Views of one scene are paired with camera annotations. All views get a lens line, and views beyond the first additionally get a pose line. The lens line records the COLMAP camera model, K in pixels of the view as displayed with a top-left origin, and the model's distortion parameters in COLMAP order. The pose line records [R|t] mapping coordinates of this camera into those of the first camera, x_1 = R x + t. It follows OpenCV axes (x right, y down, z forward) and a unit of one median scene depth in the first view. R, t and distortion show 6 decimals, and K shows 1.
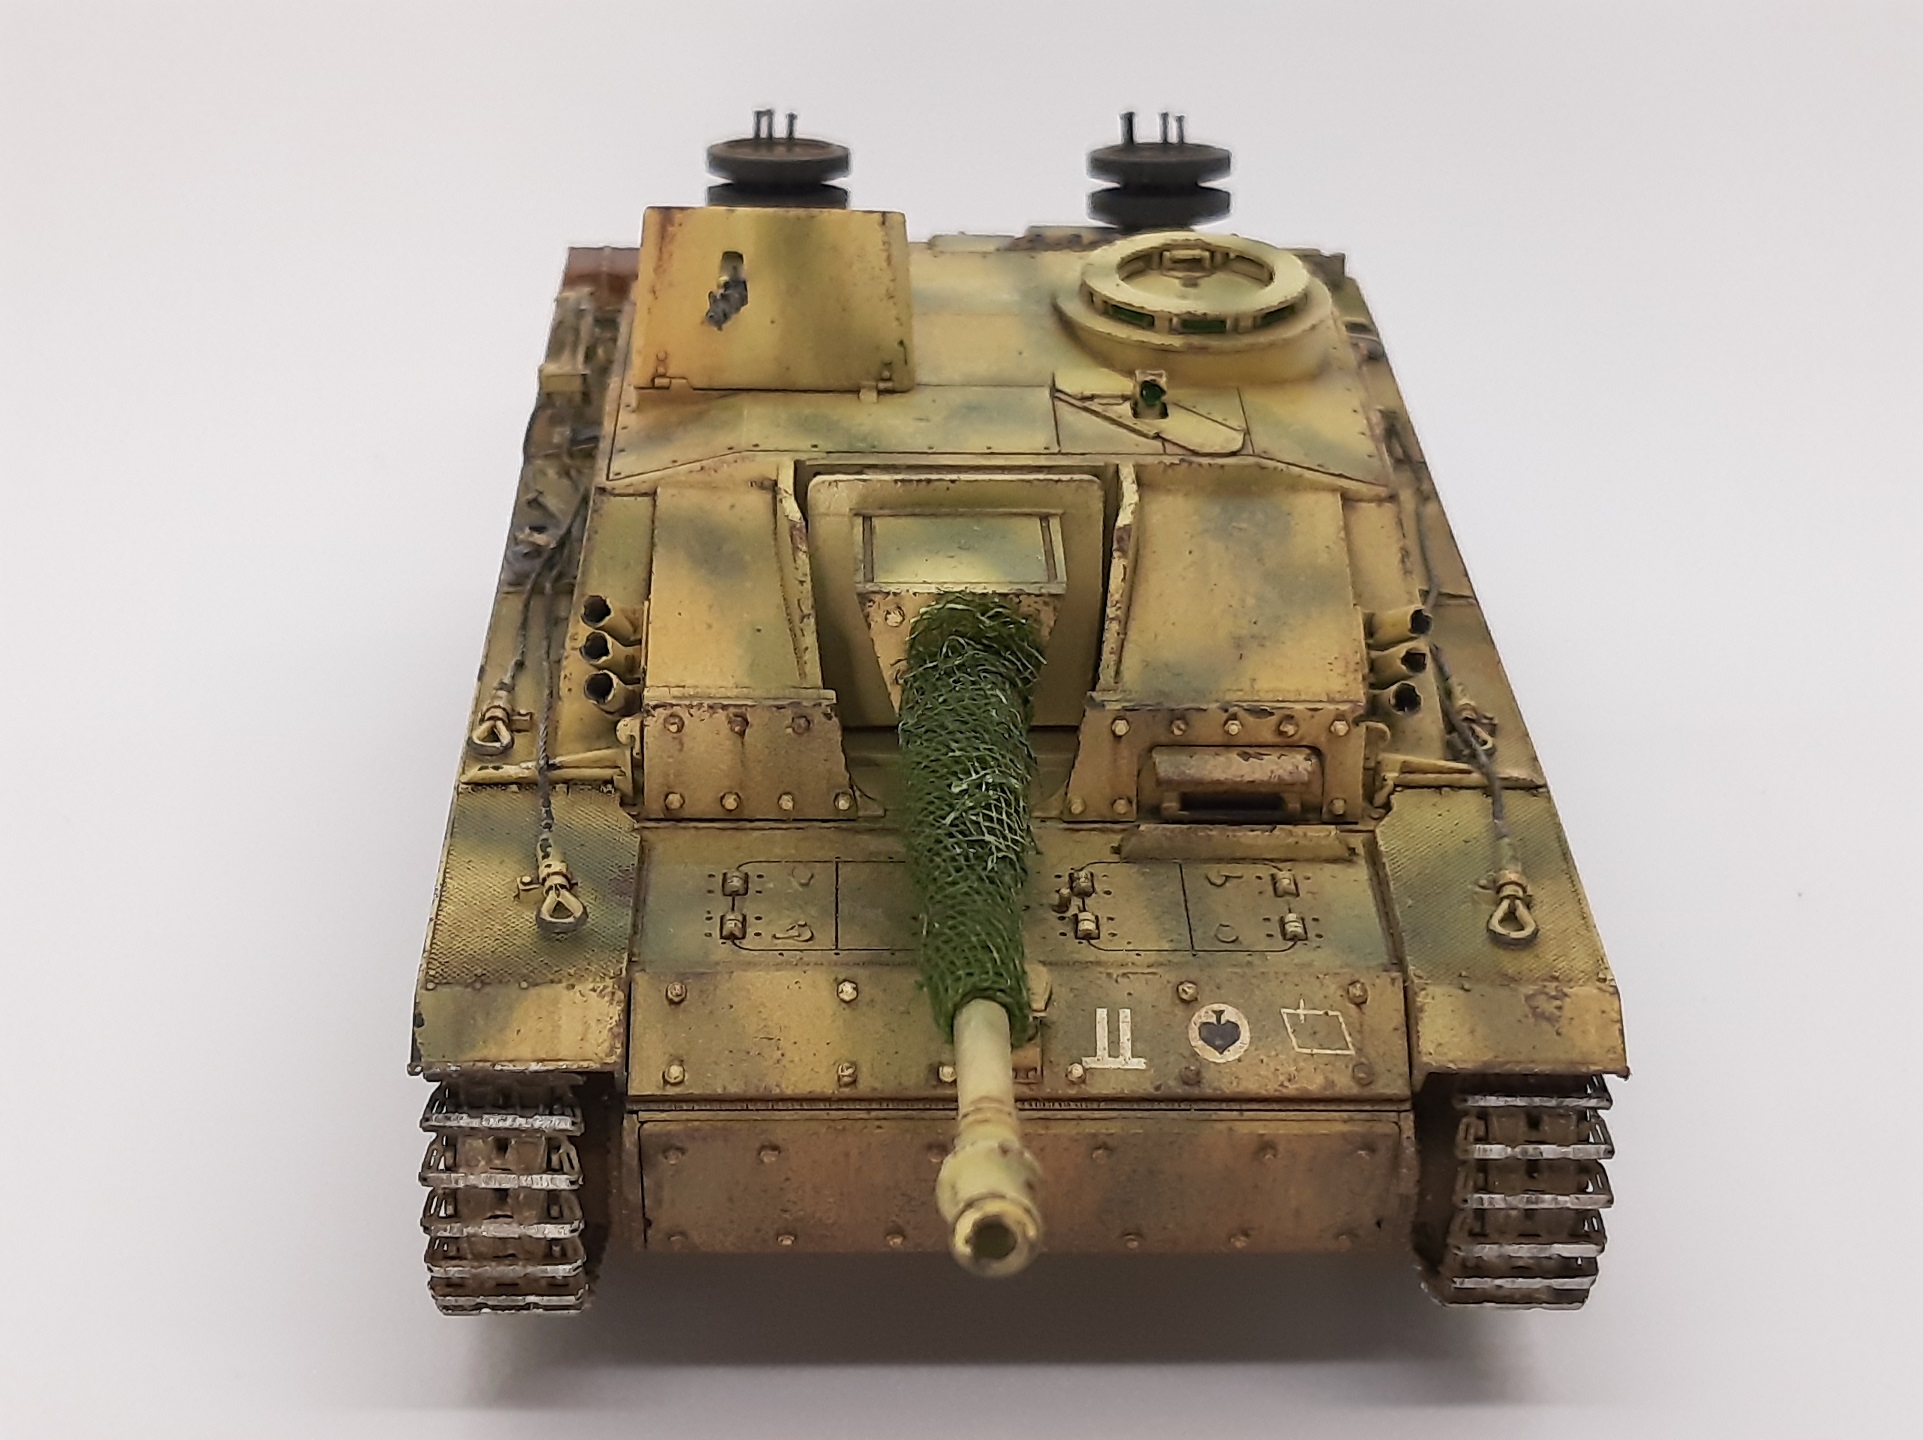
lens RADIAL K [[3350.4, 0, 957.8], [0, 3350.4, 723.0], [0, 0, 1]] dist [0.259416, -0.943750]
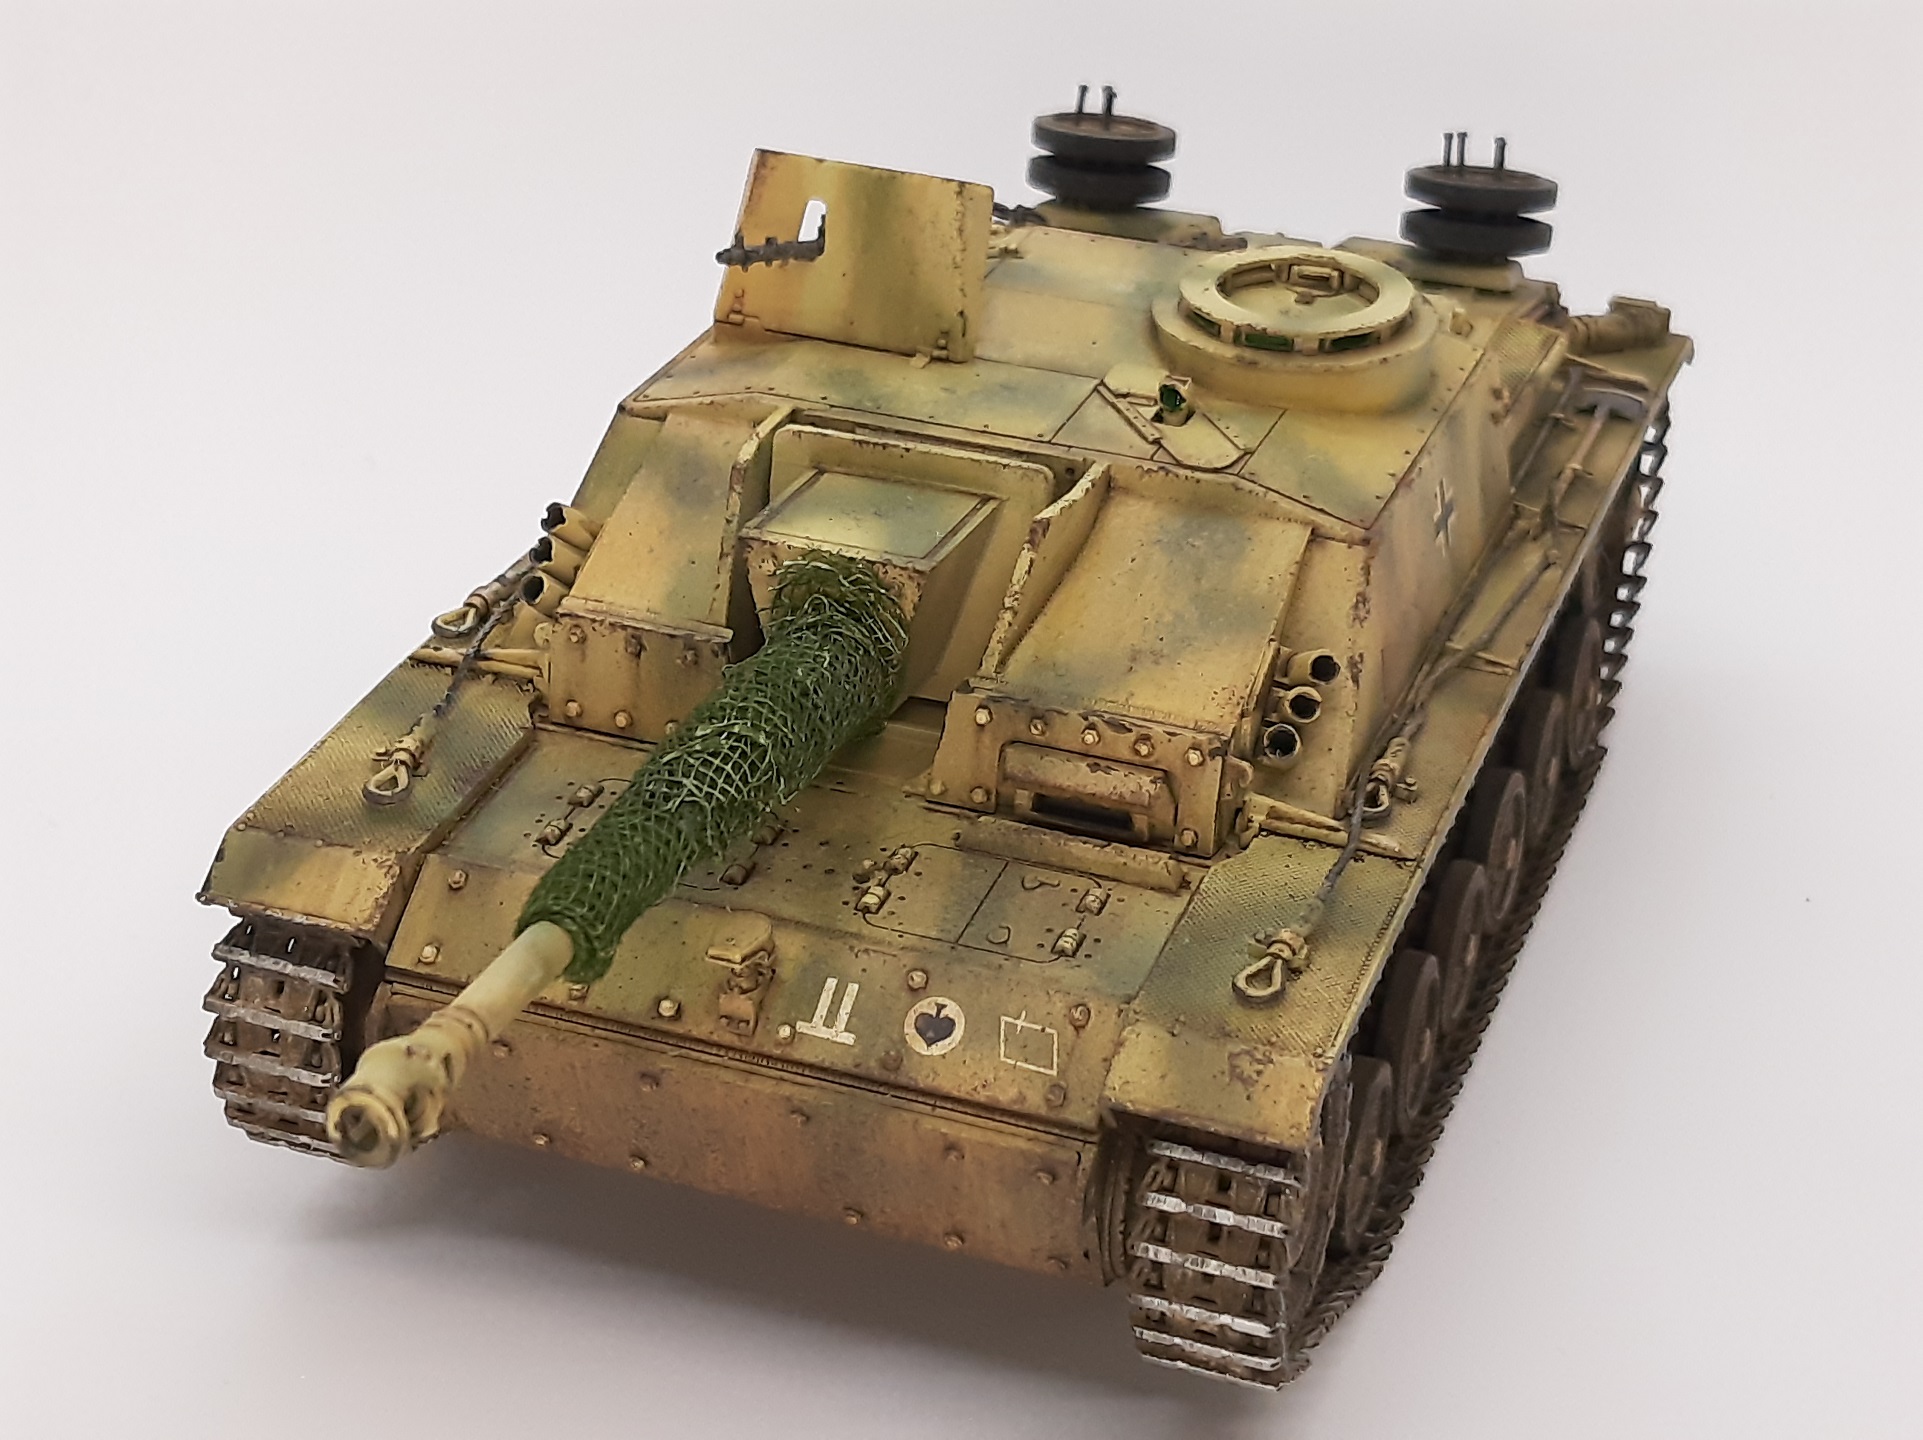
lens RADIAL K [[3401.9, 0, 957.6], [0, 3401.9, 719.2], [0, 0, 1]] dist [0.328214, -2.097360]
pose [[0.926927, 0.179829, -0.329345, 0.387705], [-0.180814, 0.983121, 0.027910, -0.025525], [0.328805, 0.033680, 0.943797, 0.046678]]
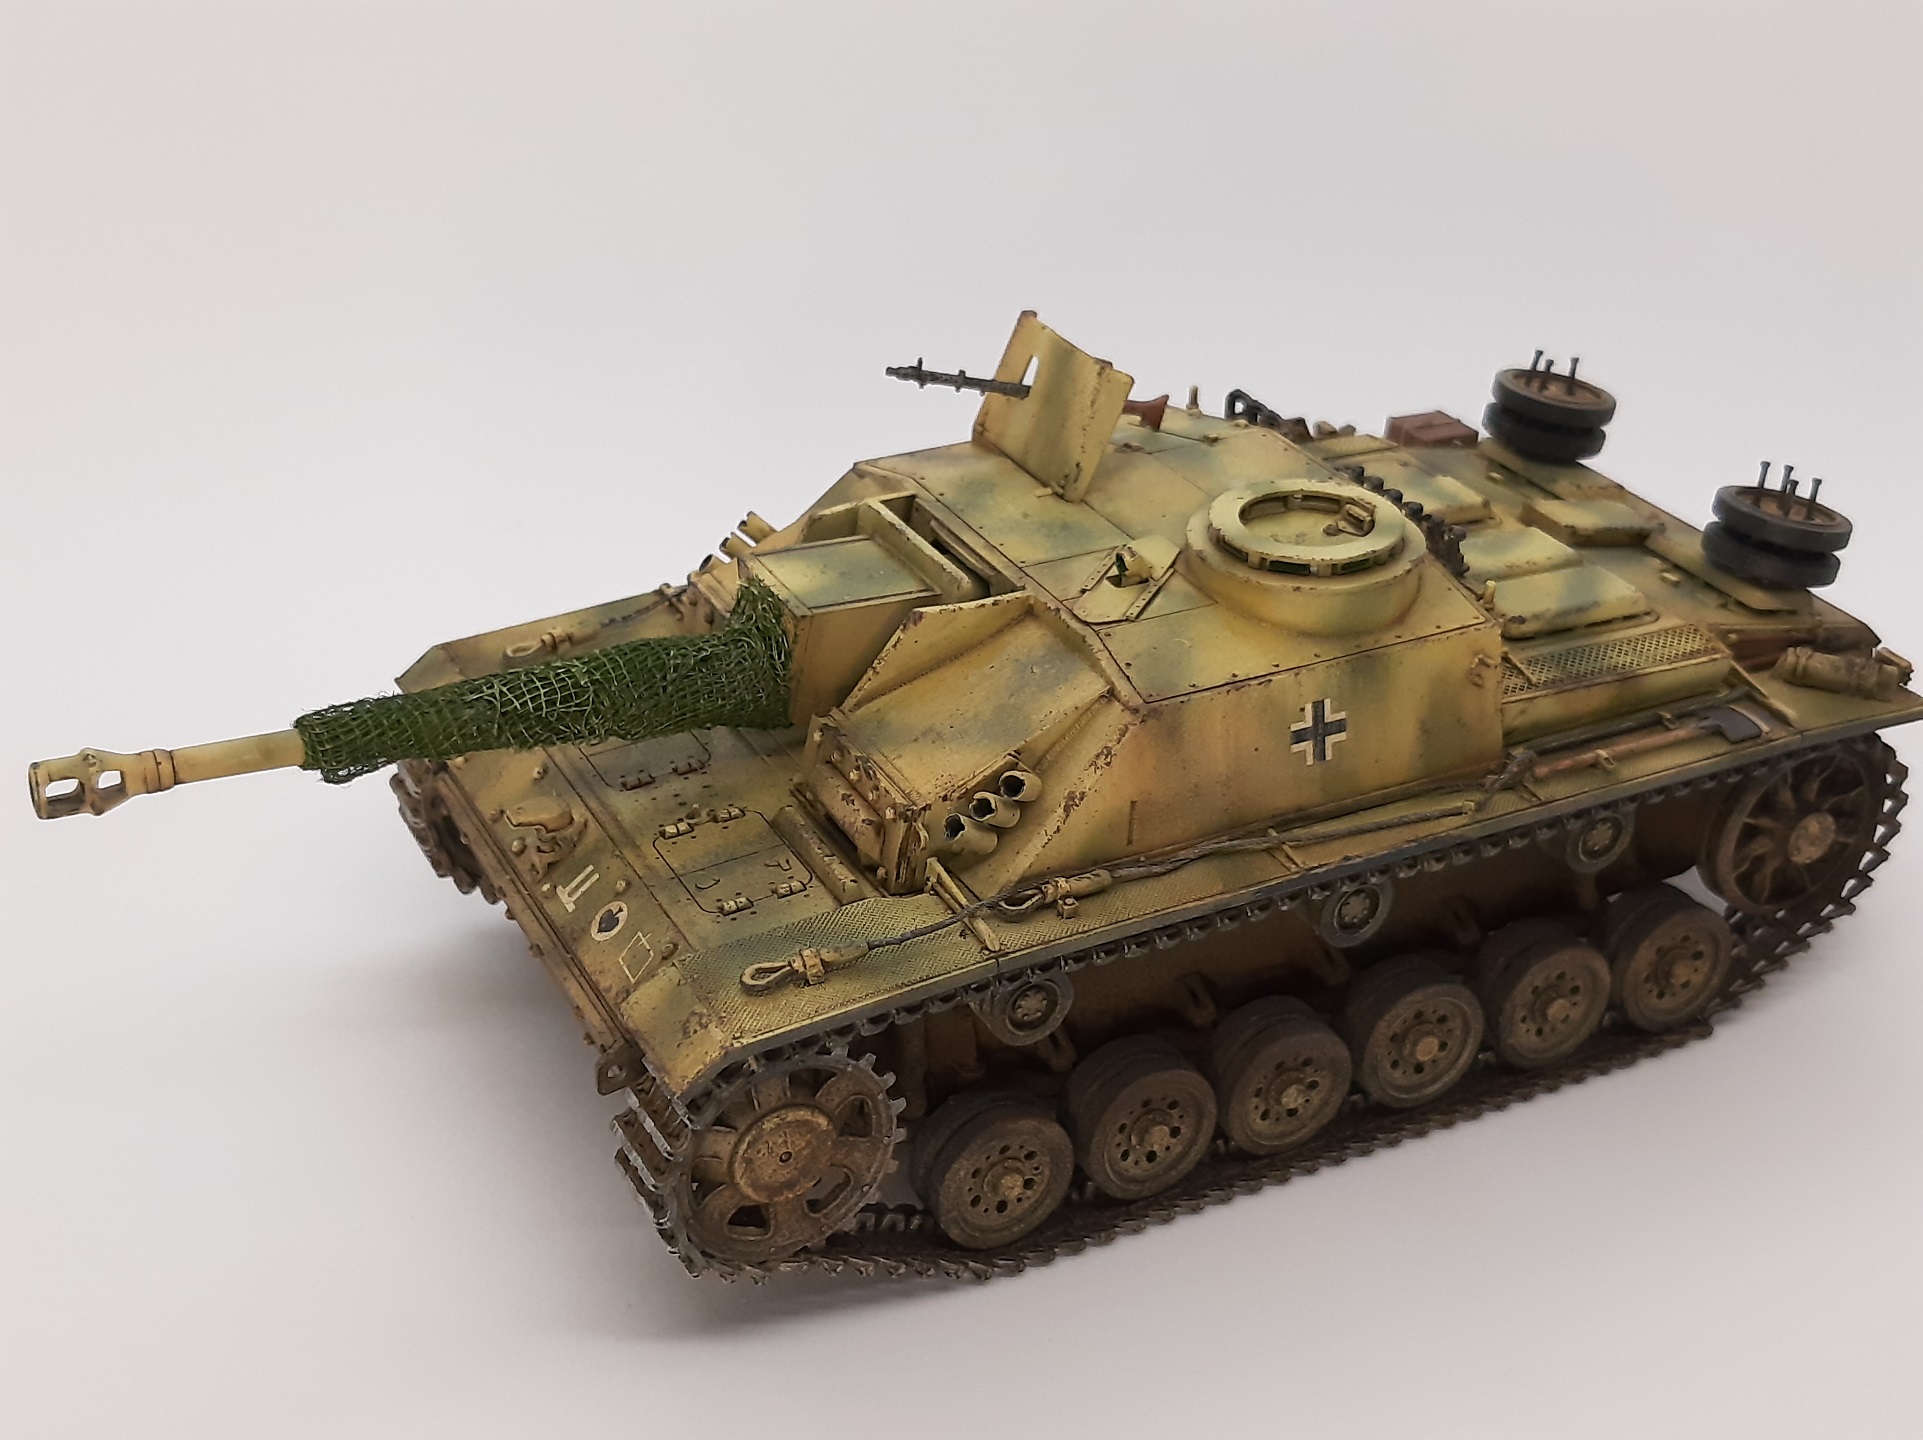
lens RADIAL K [[2550.3, 0, 960.2], [0, 2550.3, 715.5], [0, 0, 1]] dist [0.219131, -0.860803]
pose [[0.430161, 0.425570, -0.796148, 0.897154], [-0.428341, 0.872533, 0.234967, -0.274413], [0.794661, 0.239949, 0.557619, 0.501517]]
